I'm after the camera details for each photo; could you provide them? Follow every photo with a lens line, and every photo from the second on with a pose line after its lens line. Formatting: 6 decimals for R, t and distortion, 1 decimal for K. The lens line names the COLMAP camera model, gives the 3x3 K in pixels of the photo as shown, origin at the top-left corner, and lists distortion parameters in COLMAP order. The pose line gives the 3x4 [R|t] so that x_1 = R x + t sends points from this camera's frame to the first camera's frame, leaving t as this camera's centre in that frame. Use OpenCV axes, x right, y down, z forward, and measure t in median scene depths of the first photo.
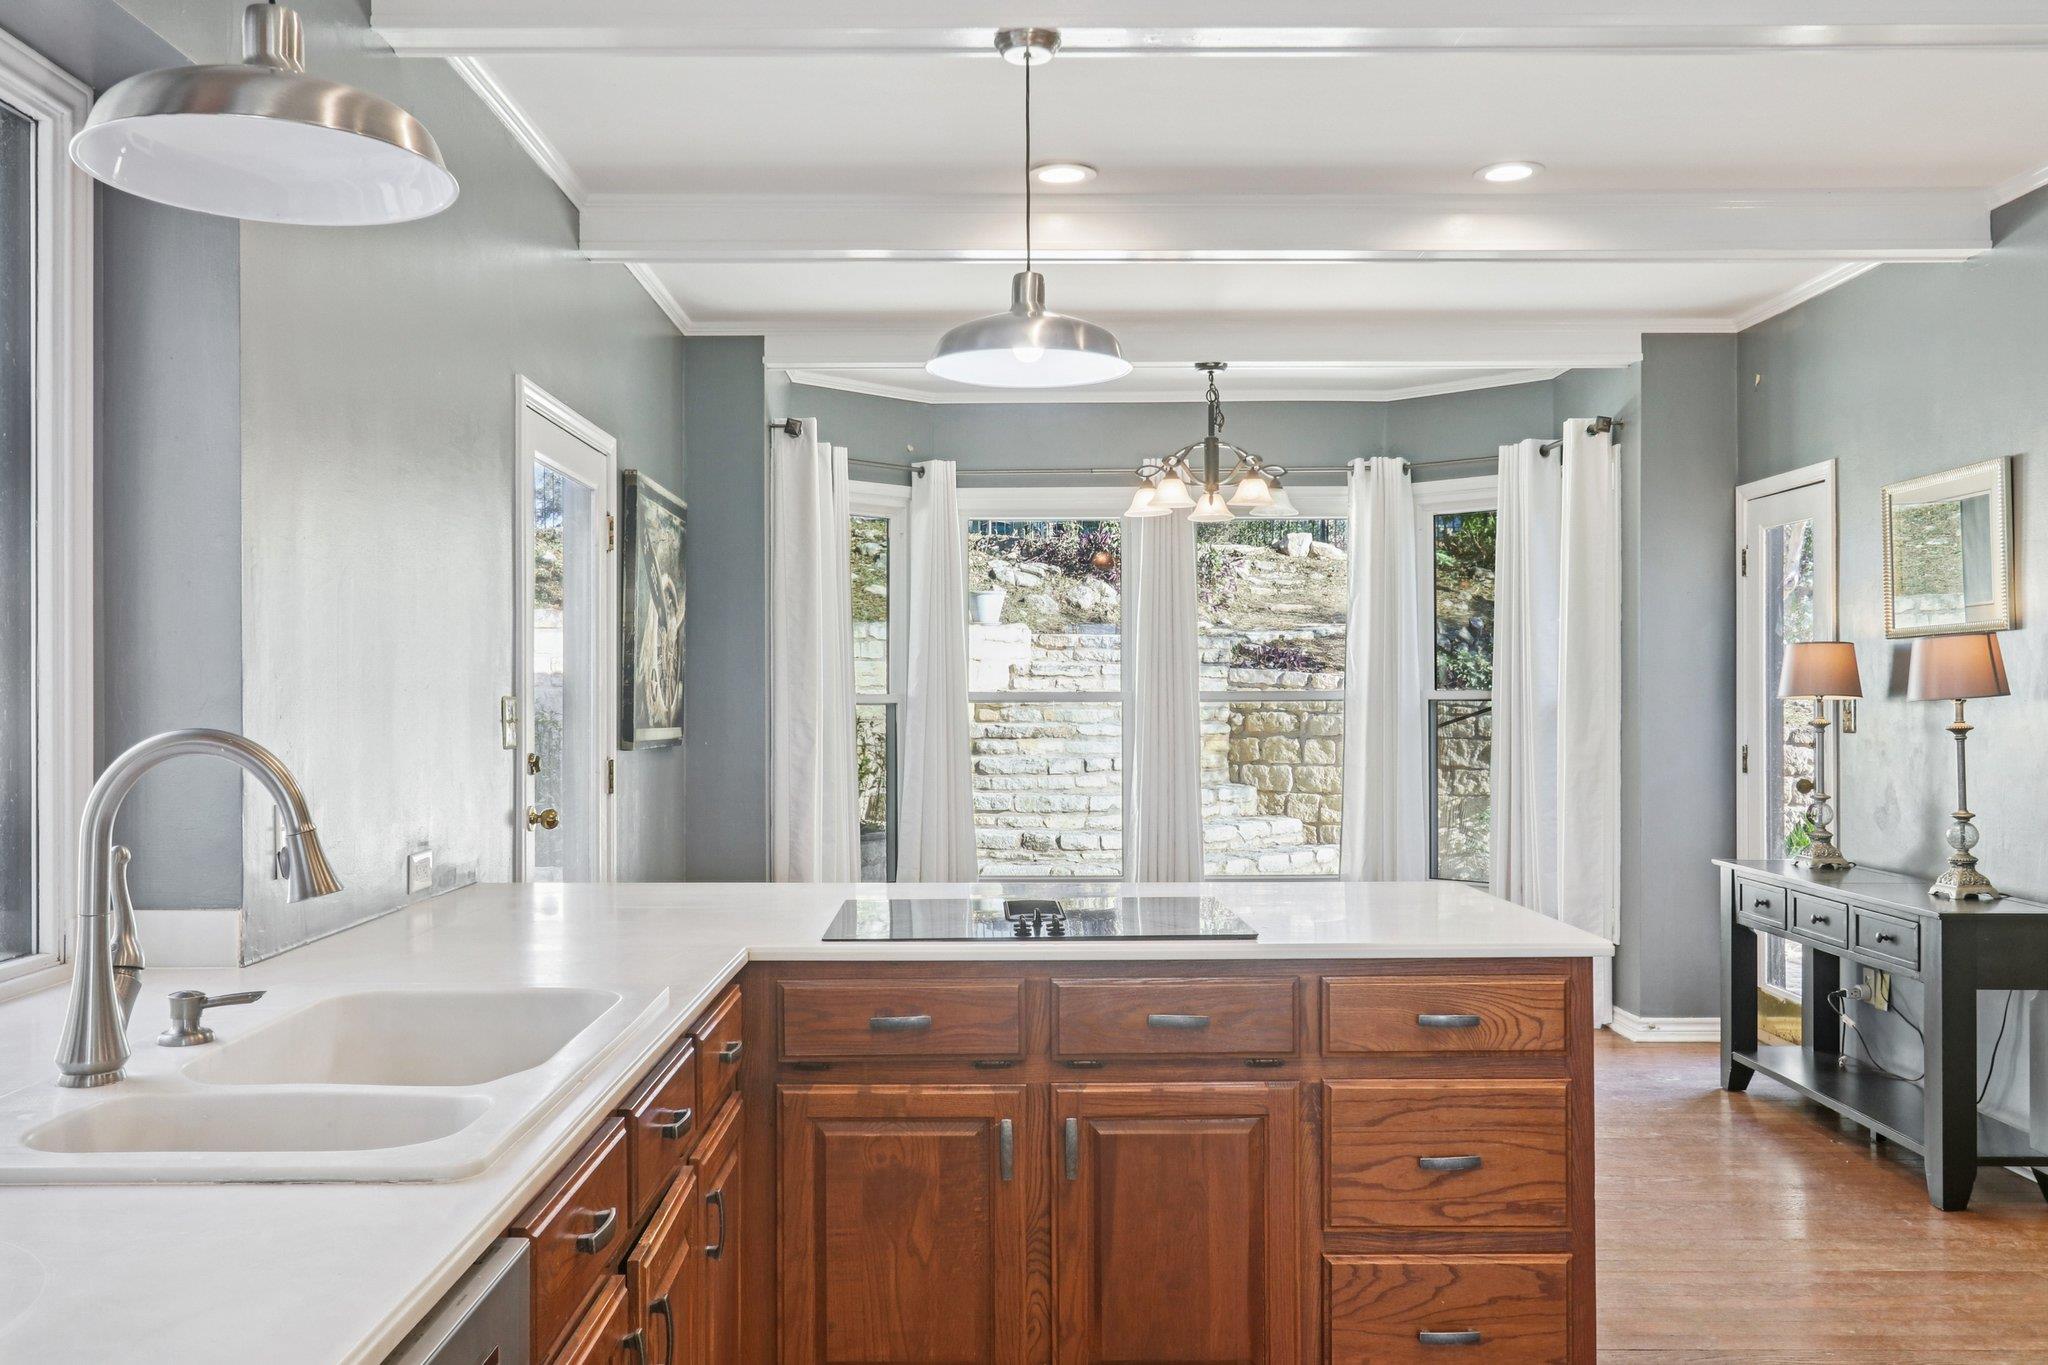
lens RADIAL K [[1701.9, 0, 980.6], [0, 1701.9, 696.3], [0, 0, 1]] dist [-0.009662, 0.019903]
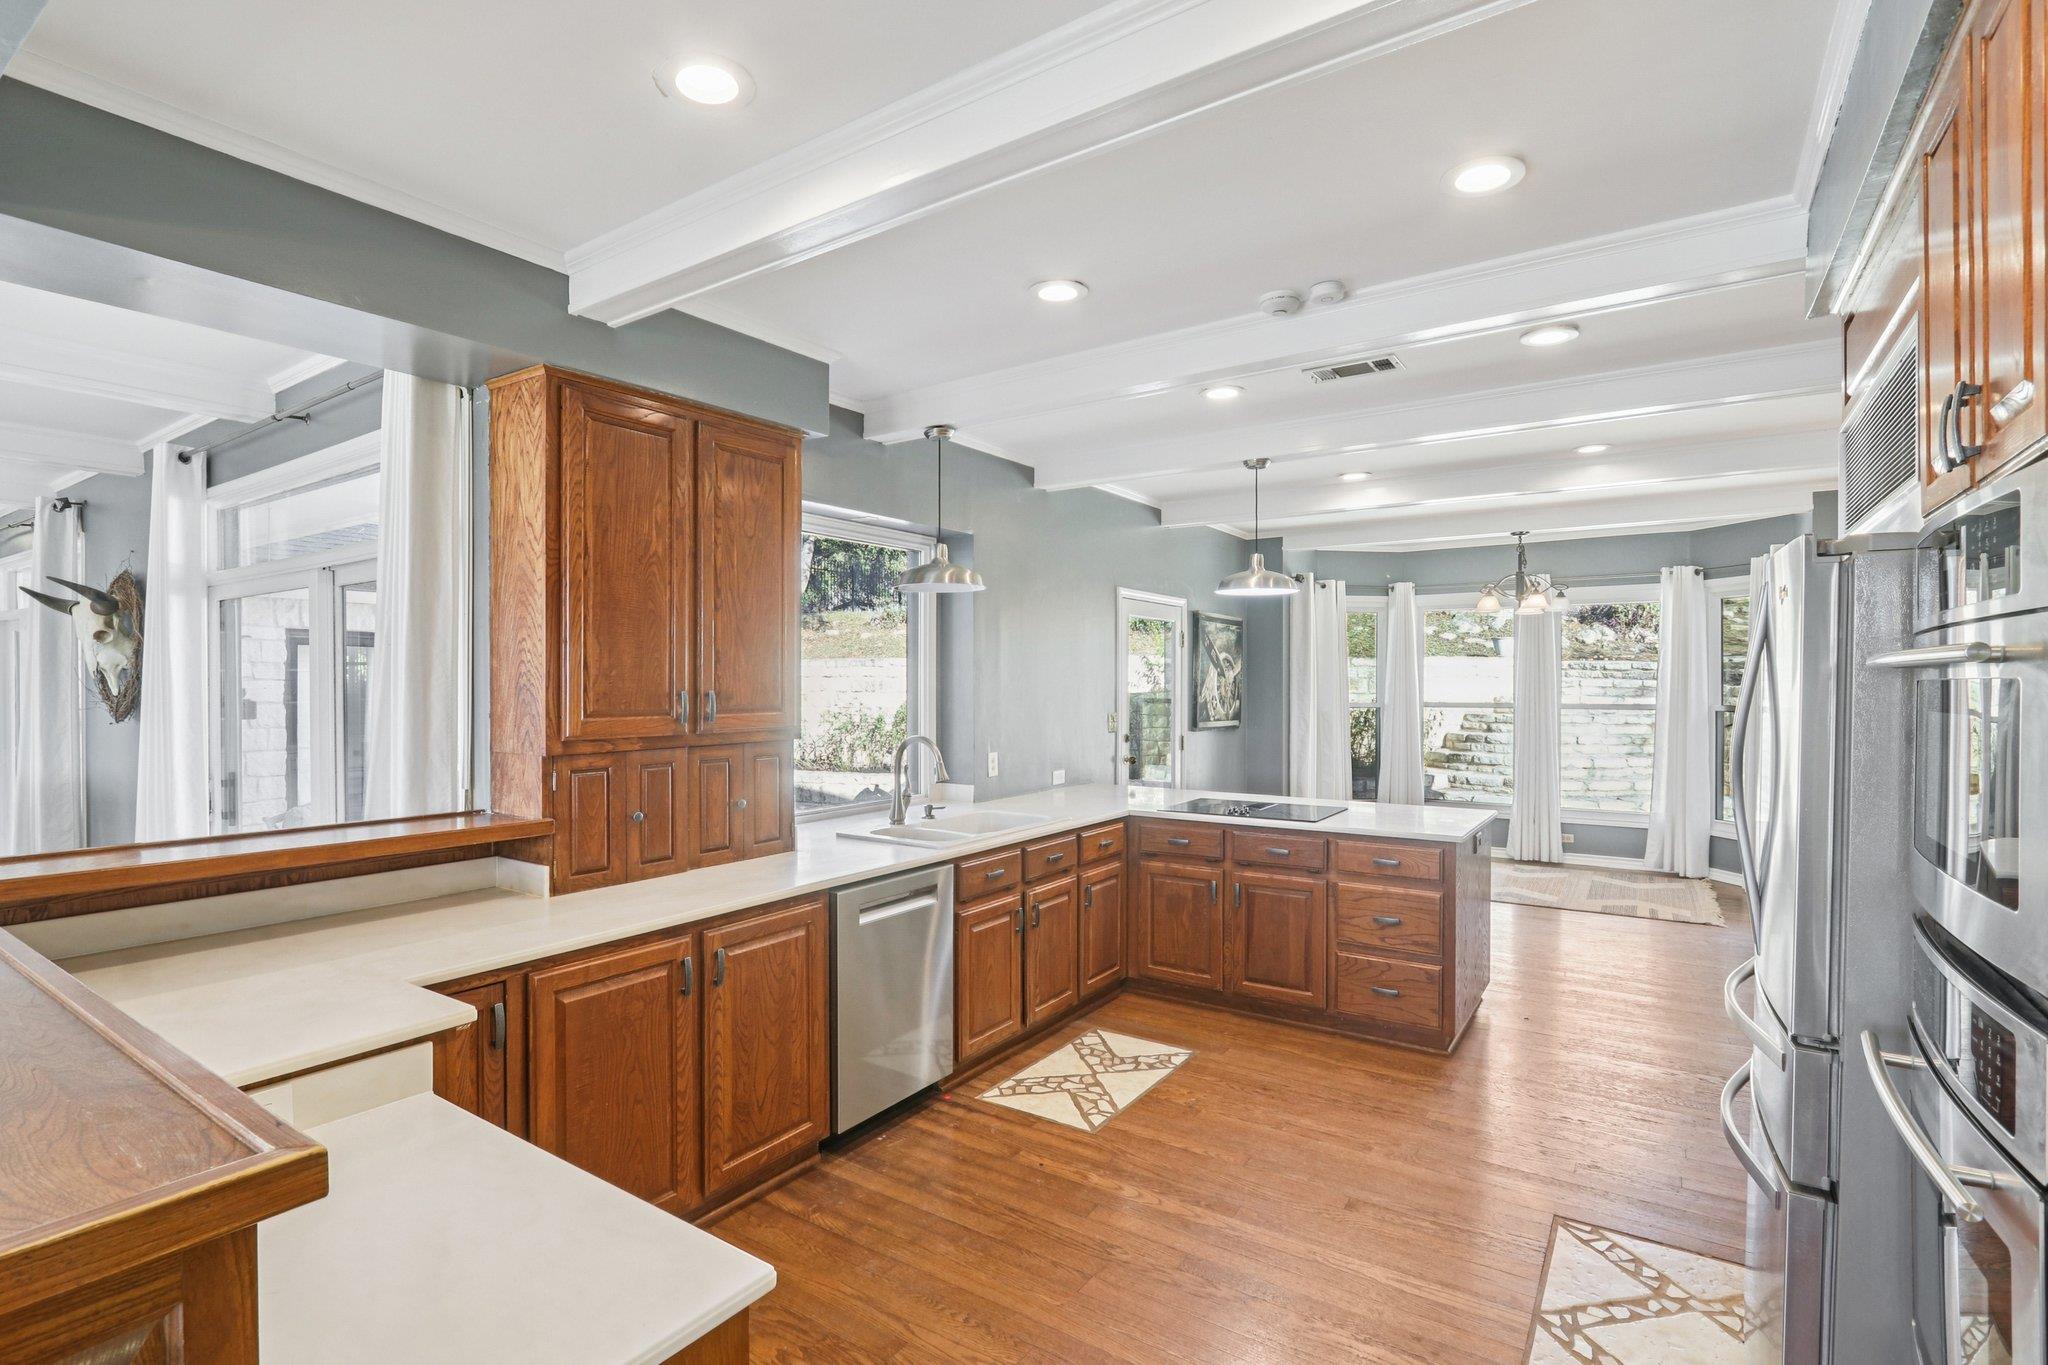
lens RADIAL K [[979.8, 0, 982.8], [0, 979.8, 690.6], [0, 0, 1]] dist [-0.019313, 0.002904]
pose [[0.814234, 0.007088, -0.580494, 0.326474], [-0.001732, 0.999951, 0.009782, -0.036316], [0.580535, -0.006959, 0.814206, -0.251815]]
